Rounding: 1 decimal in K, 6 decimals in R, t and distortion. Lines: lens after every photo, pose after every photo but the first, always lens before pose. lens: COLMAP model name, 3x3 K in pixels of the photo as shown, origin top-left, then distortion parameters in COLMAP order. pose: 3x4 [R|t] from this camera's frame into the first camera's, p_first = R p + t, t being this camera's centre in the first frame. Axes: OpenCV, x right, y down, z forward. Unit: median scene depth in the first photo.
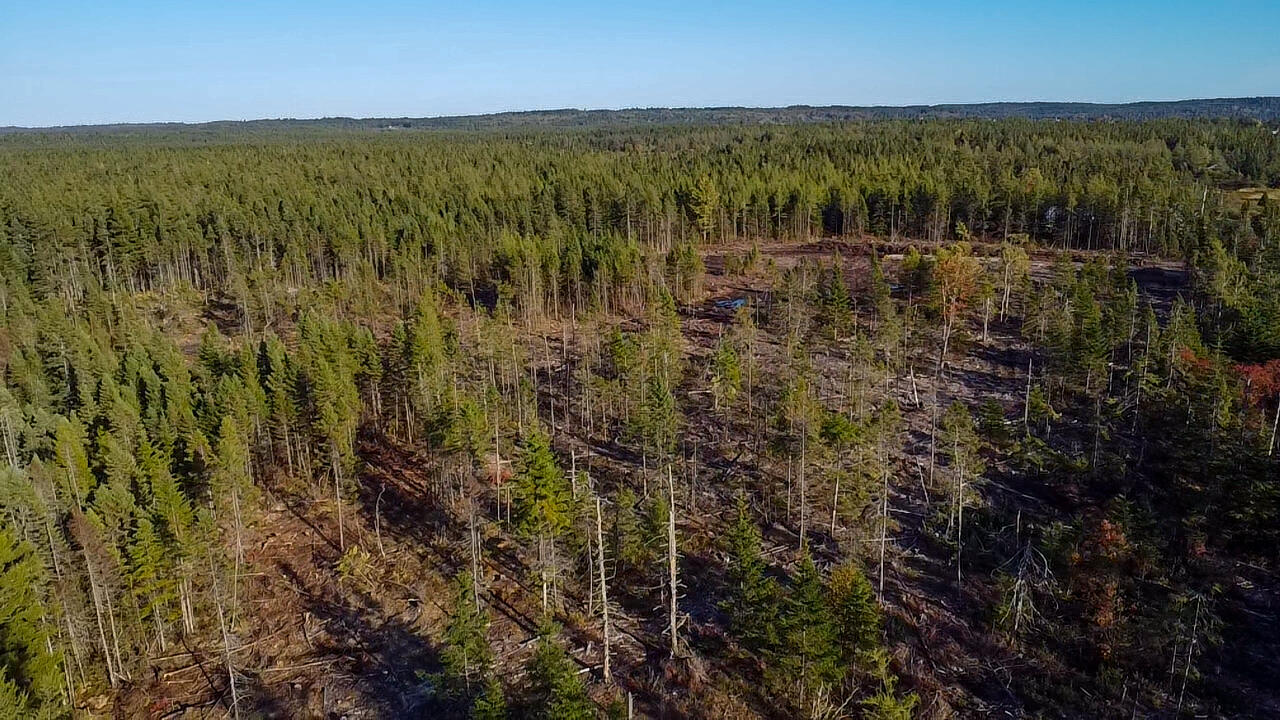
lens RADIAL K [[926.6, 0, 636.7], [0, 926.6, 352.1], [0, 0, 1]] dist [-0.028186, -0.008446]
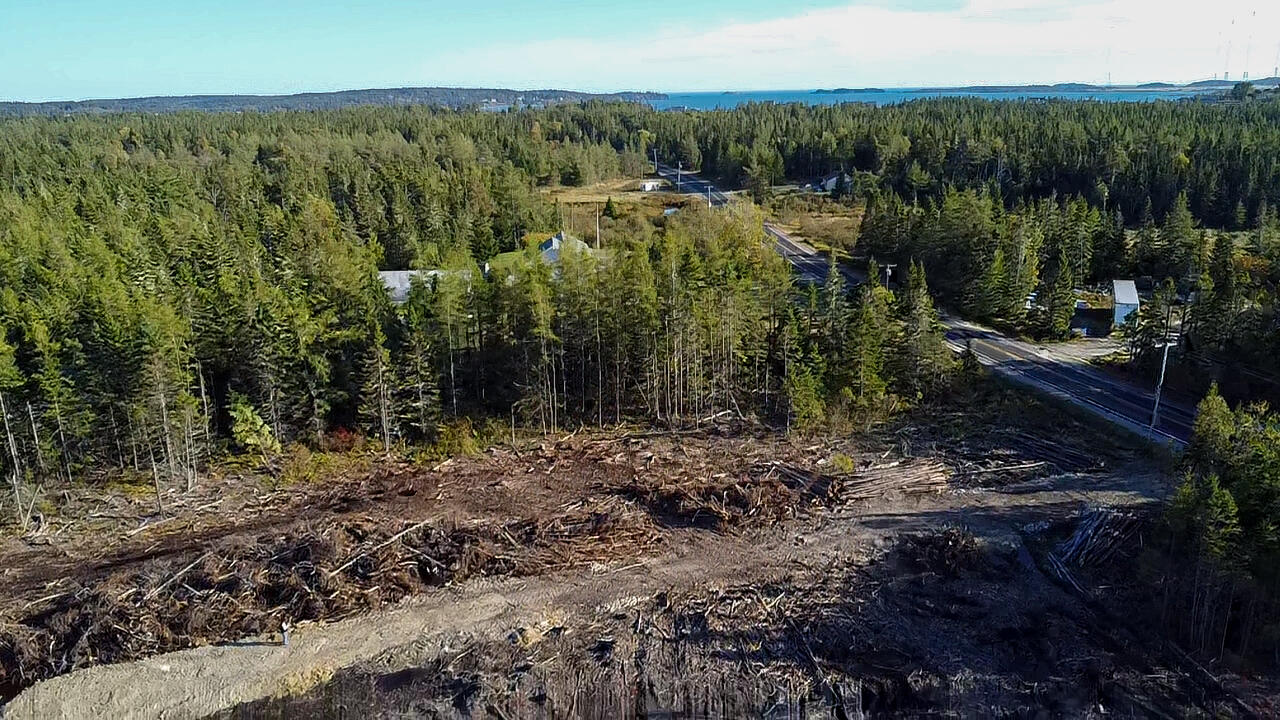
lens RADIAL K [[926.6, 0, 638.7], [0, 926.6, 357.6], [0, 0, 1]] dist [-0.028186, -0.008446]
pose [[0.672009, -0.200809, 0.712797, 0.182705], [0.192693, 0.976793, 0.093515, -0.137248], [-0.715034, 0.074508, 0.695108, 0.568636]]
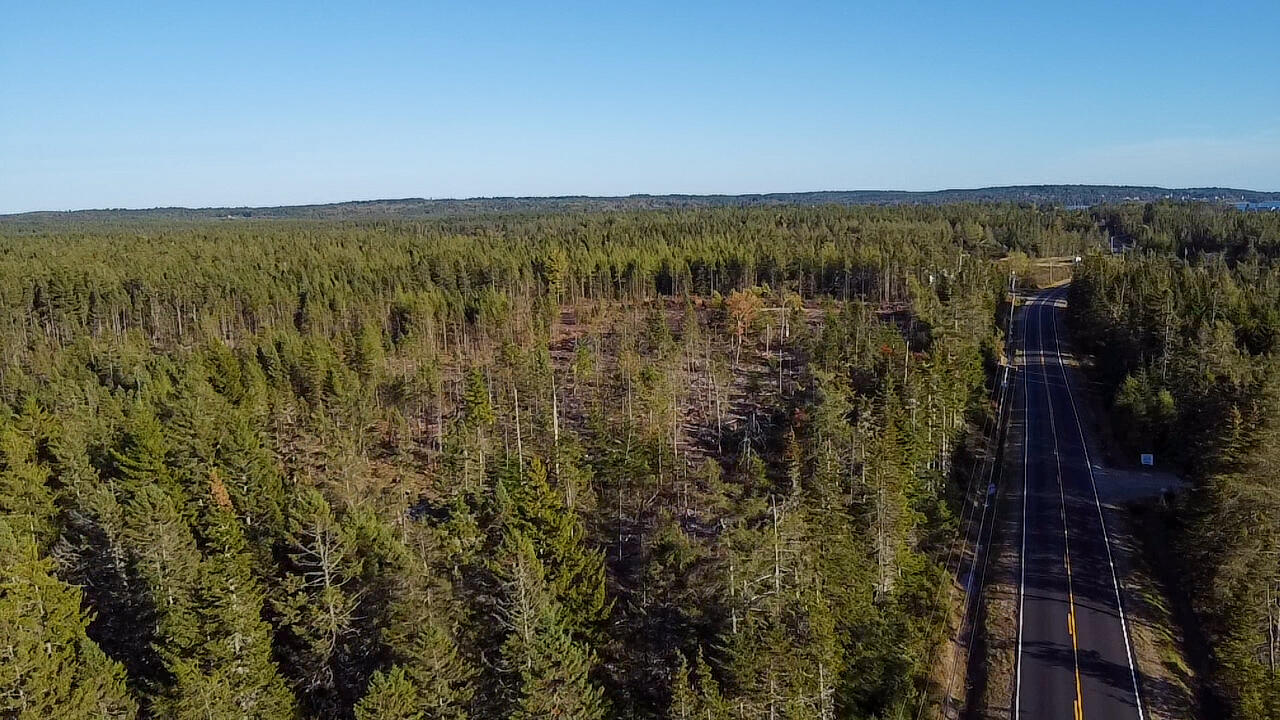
lens RADIAL K [[926.6, 0, 638.7], [0, 926.6, 365.1], [0, 0, 1]] dist [-0.028186, -0.008446]
pose [[0.986235, -0.030031, 0.162600, -0.017607], [0.042711, 0.996264, -0.075062, 0.046423], [-0.159738, 0.080974, 0.983833, -0.156479]]
